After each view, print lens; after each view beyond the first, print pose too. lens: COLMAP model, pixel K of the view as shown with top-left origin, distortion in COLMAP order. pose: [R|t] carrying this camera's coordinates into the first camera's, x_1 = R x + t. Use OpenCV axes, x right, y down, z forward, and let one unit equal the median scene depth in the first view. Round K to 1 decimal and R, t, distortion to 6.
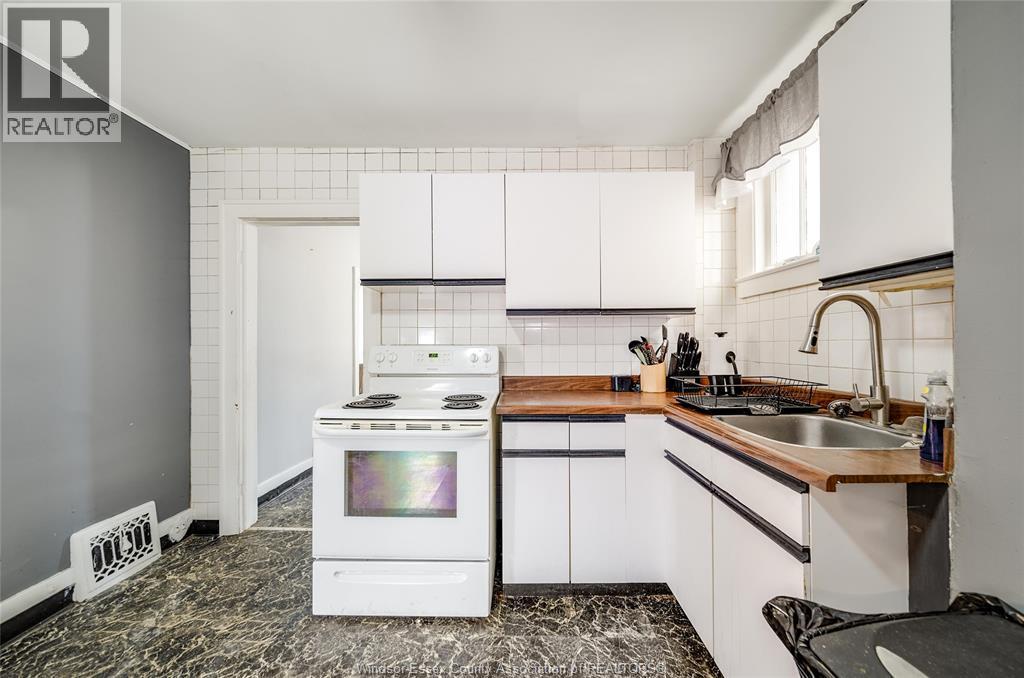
lens RADIAL K [[368.6, 0, 515.4], [0, 368.6, 341.9], [0, 0, 1]] dist [-0.001270, -0.000227]
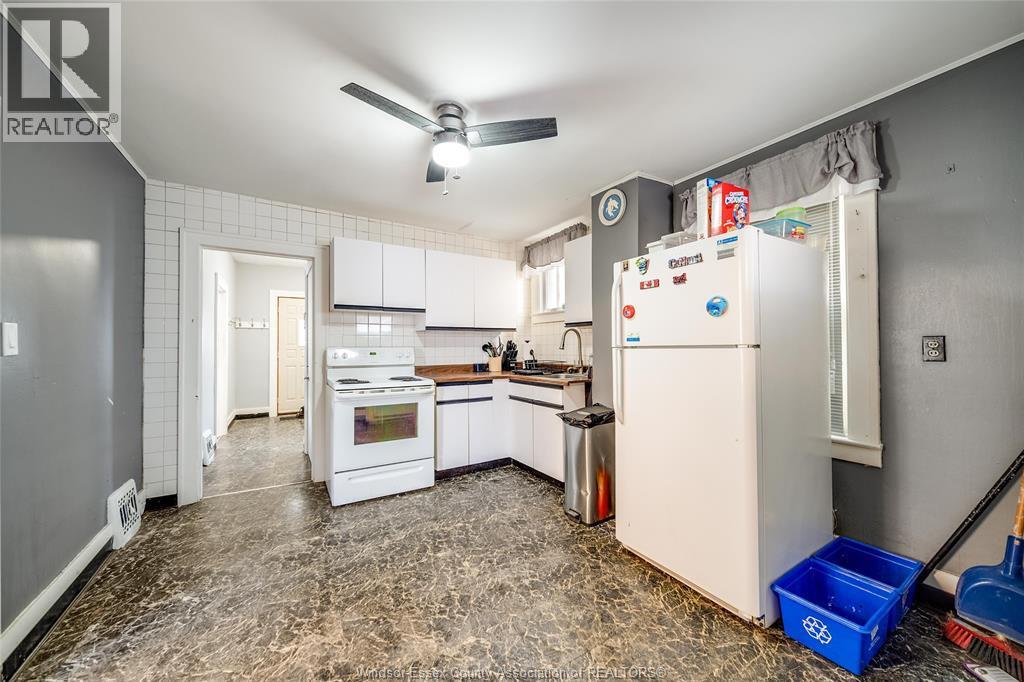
lens RADIAL K [[371.5, 0, 512.7], [0, 371.5, 336.8], [0, 0, 1]] dist [-0.000131, -0.000119]
pose [[0.842835, 0.012465, 0.538027, -0.728872], [-0.000644, 0.999754, -0.022154, -0.000245], [-0.538171, 0.018326, 0.842636, -0.829197]]
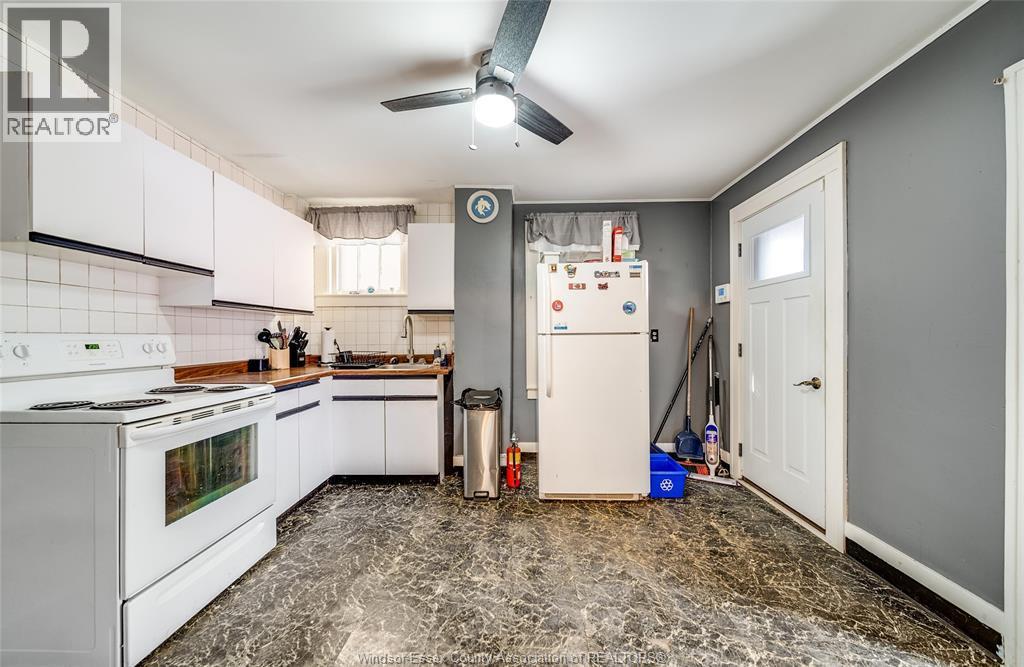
lens RADIAL K [[367.2, 0, 514.5], [0, 367.2, 333.6], [0, 0, 1]] dist [-0.000009, -0.000001]
pose [[0.001729, 0.011337, 0.999934, -1.246789], [-0.001634, 0.999934, -0.011334, 0.021473], [-0.999997, -0.001615, 0.001747, 0.157157]]
